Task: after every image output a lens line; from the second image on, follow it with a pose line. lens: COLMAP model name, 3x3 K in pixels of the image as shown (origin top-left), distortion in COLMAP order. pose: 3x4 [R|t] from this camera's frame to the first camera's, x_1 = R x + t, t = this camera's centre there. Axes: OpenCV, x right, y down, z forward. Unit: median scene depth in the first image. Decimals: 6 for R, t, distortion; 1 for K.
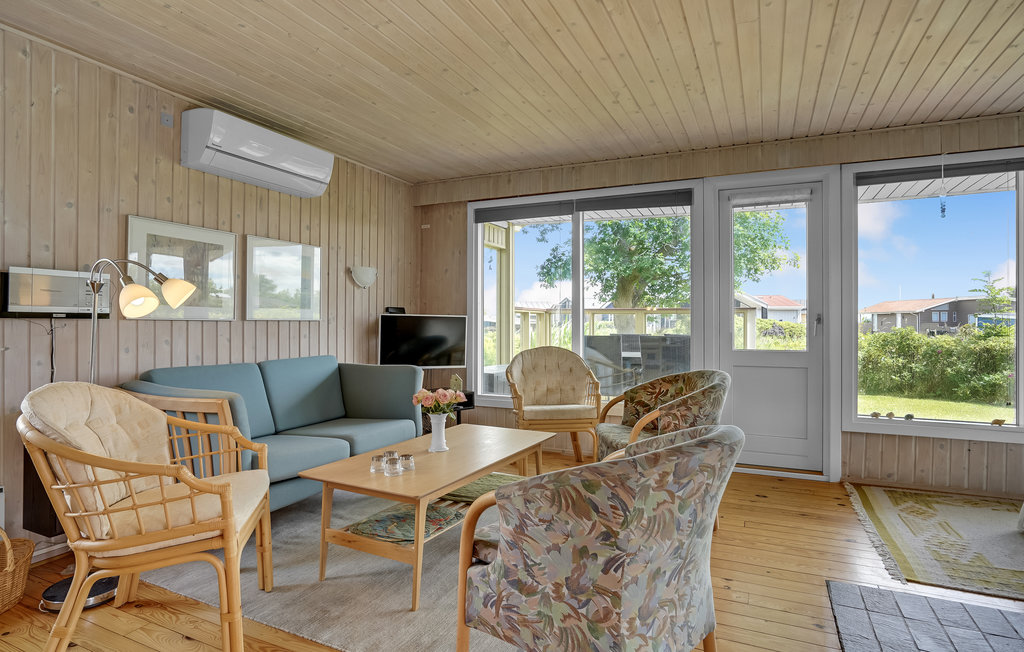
lens RADIAL K [[556.3, 0, 512.0], [0, 556.3, 326.0], [0, 0, 1]] dist [-0.003523, -0.000275]
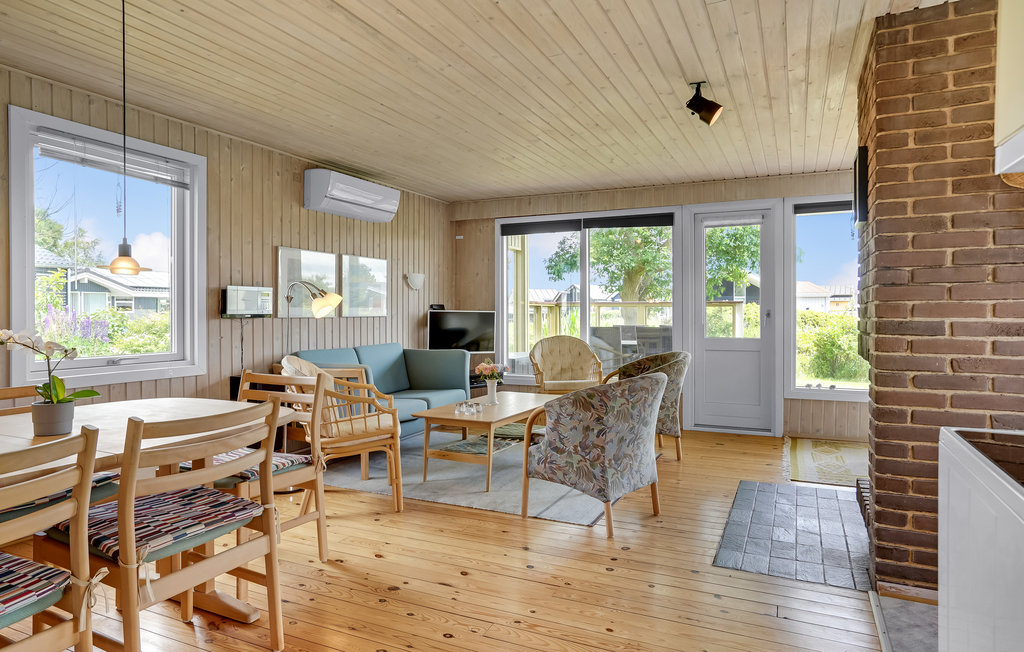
lens RADIAL K [[613.8, 0, 512.0], [0, 613.8, 326.0], [0, 0, 1]] dist [0.002863, 0.000190]
pose [[0.999992, -0.003856, -0.000853, -0.052371], [0.003870, 0.999850, 0.016903, -0.010396], [0.000788, -0.016907, 0.999857, -0.446439]]
